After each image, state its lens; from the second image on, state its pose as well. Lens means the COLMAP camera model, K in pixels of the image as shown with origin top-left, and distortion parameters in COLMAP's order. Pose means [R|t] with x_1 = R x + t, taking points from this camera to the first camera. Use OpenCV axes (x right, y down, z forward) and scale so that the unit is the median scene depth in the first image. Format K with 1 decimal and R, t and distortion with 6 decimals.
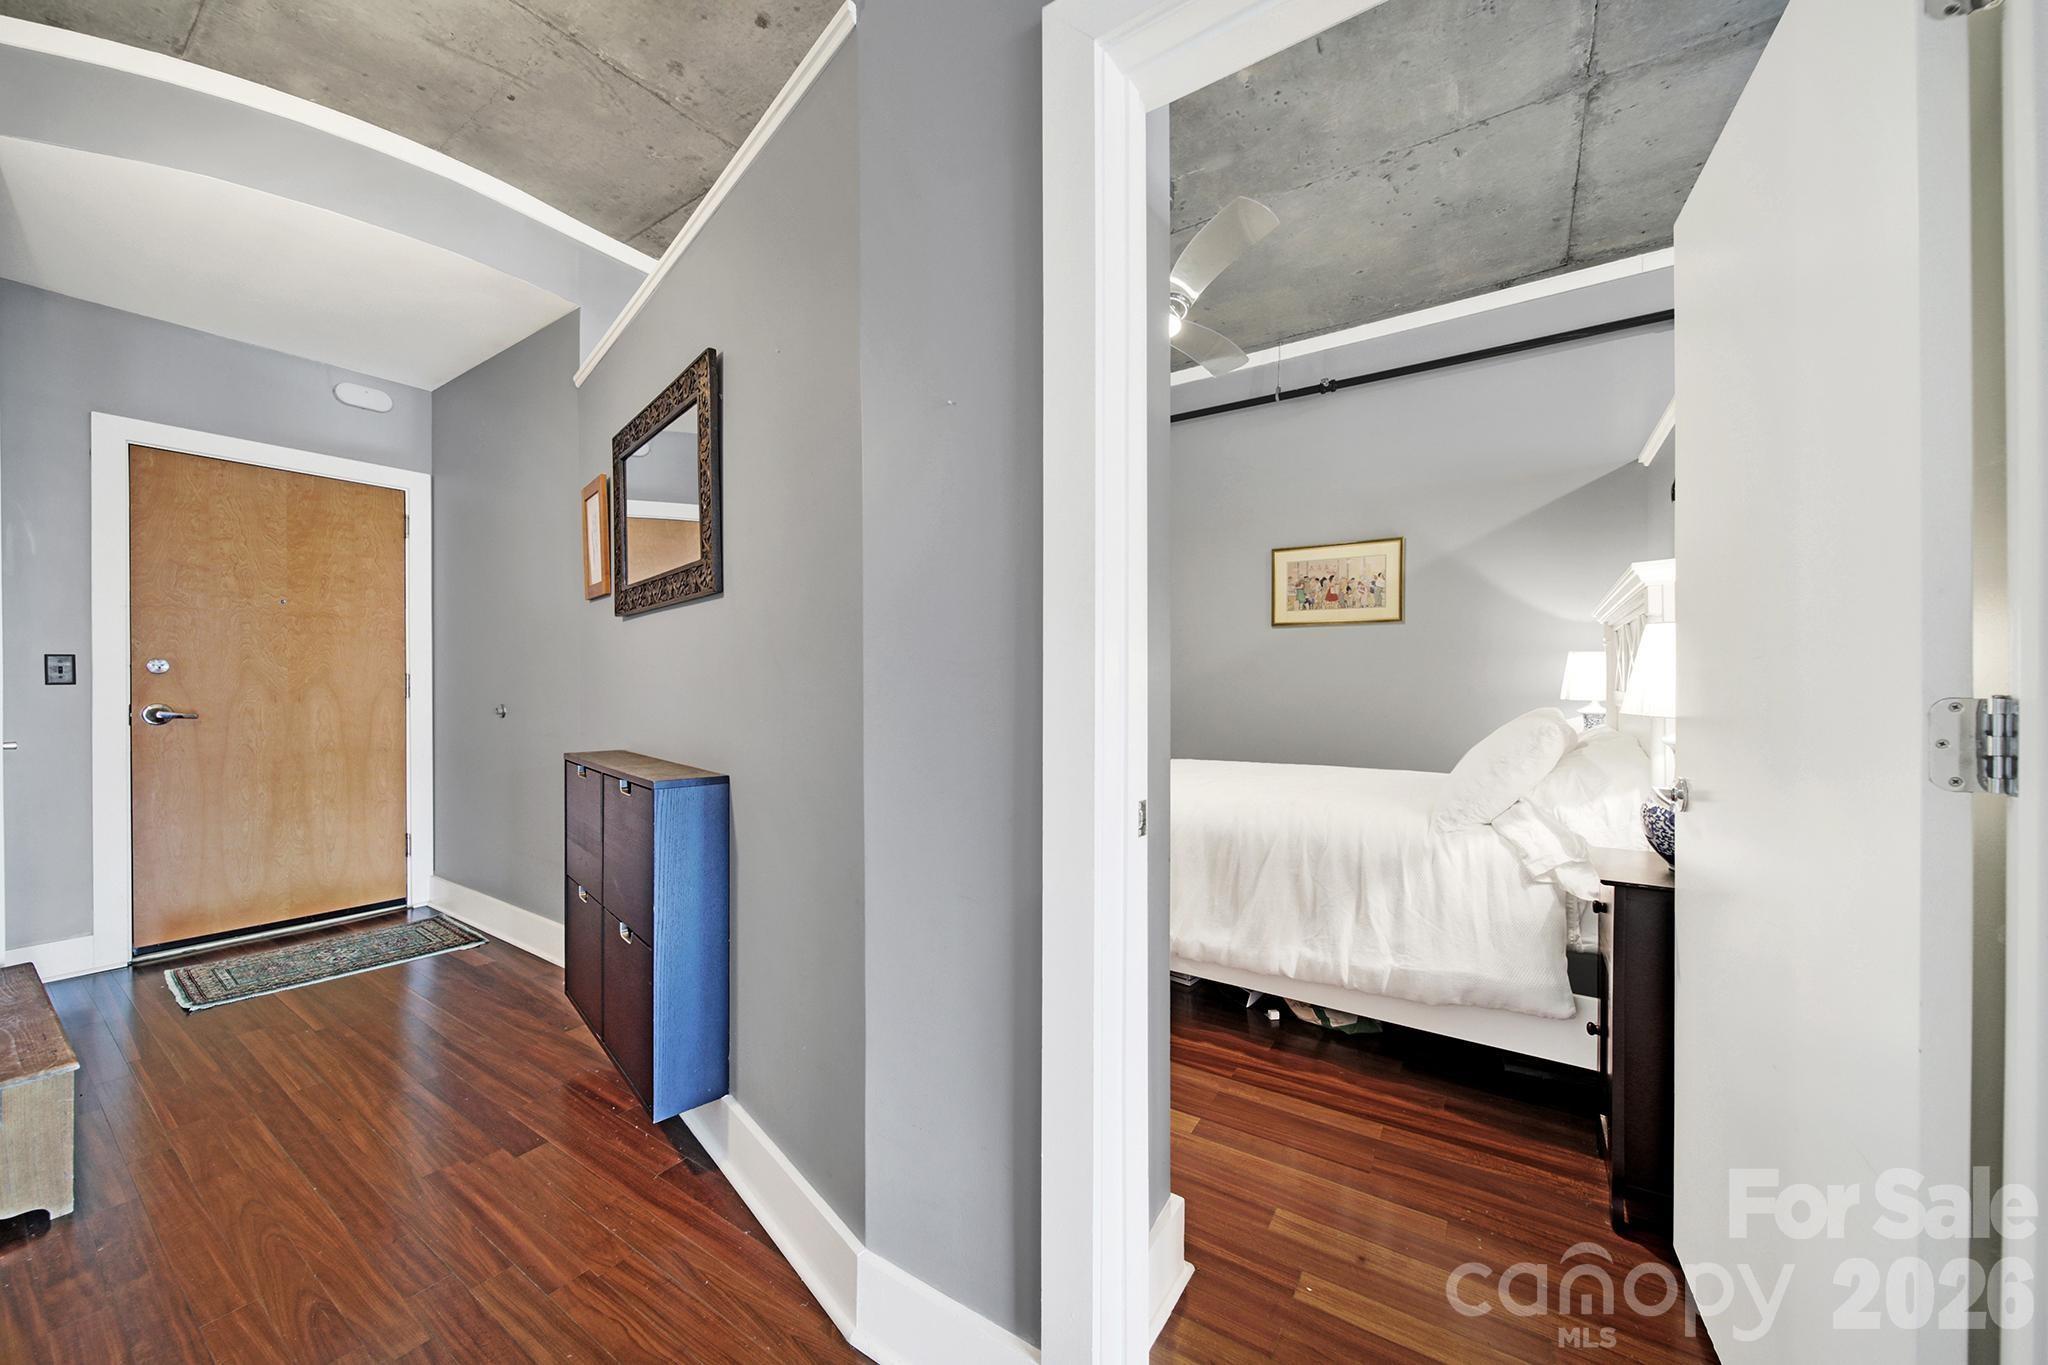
lens RADIAL K [[740.8, 0, 1026.5], [0, 740.8, 688.0], [0, 0, 1]] dist [0.002773, -0.002082]
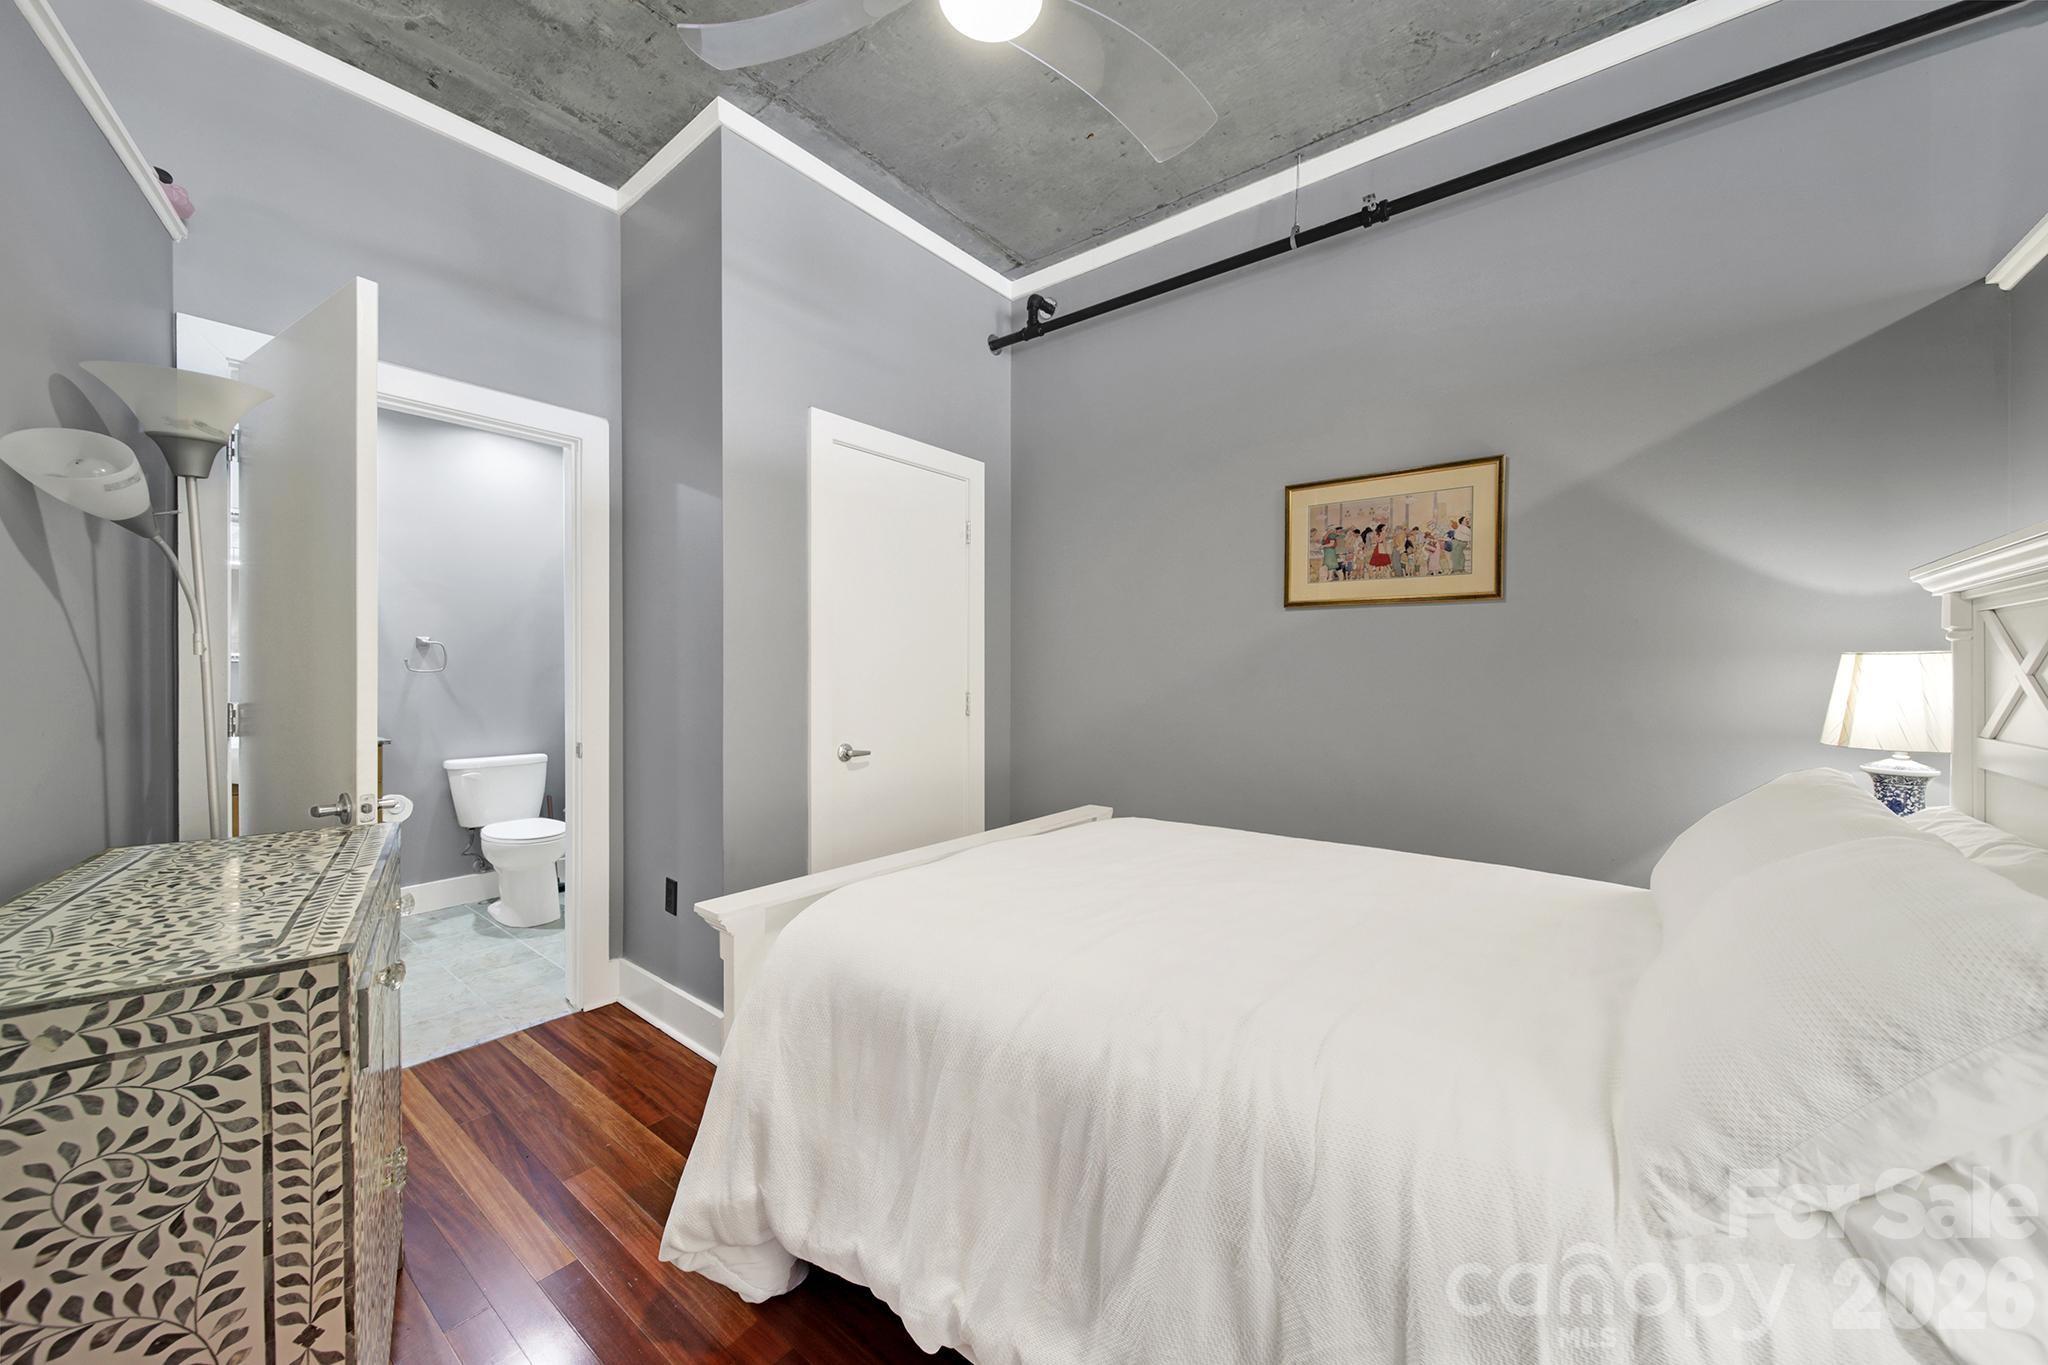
lens RADIAL K [[740.8, 0, 1025.1], [0, 740.8, 675.2], [0, 0, 1]] dist [0.002773, -0.002082]
pose [[0.996493, 0.006548, -0.083425, 0.179580], [-0.006514, 0.999979, 0.000685, -0.025870], [0.083427, -0.000139, 0.996514, 0.381816]]
